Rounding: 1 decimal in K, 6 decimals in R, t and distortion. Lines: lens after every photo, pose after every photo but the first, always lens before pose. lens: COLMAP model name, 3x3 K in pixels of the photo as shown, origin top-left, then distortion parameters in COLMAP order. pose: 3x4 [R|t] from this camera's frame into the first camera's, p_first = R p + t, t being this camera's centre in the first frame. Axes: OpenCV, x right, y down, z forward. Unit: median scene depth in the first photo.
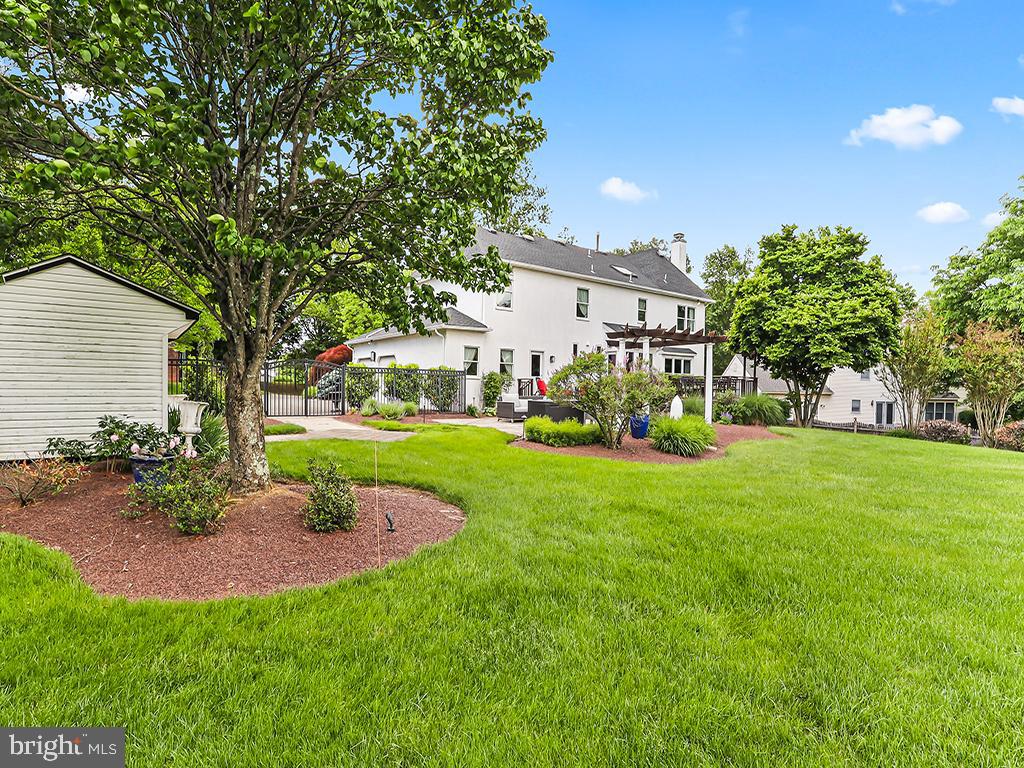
lens RADIAL K [[509.3, 0, 514.4], [0, 509.3, 379.8], [0, 0, 1]] dist [-0.017001, -0.001168]
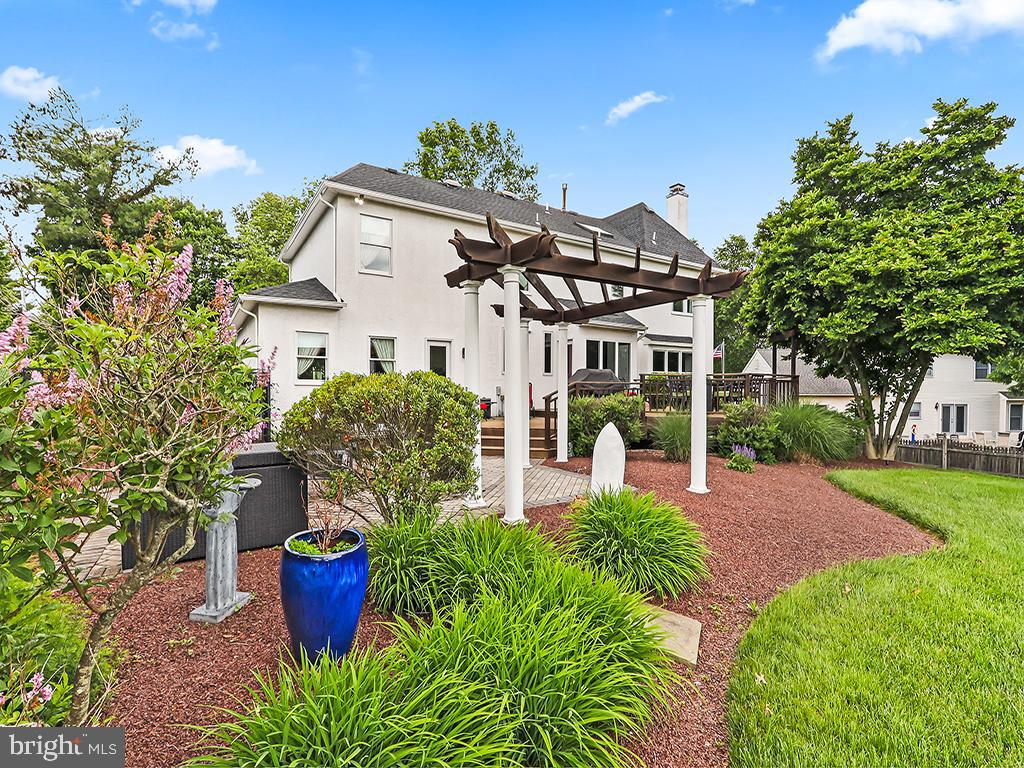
lens RADIAL K [[462.1, 0, 506.8], [0, 462.1, 385.1], [0, 0, 1]] dist [-0.019278, -0.000348]
pose [[0.996018, -0.013328, -0.088155, 0.186771], [0.013956, 0.999881, 0.006518, -0.001662], [0.088058, -0.007723, 0.996085, 0.436059]]
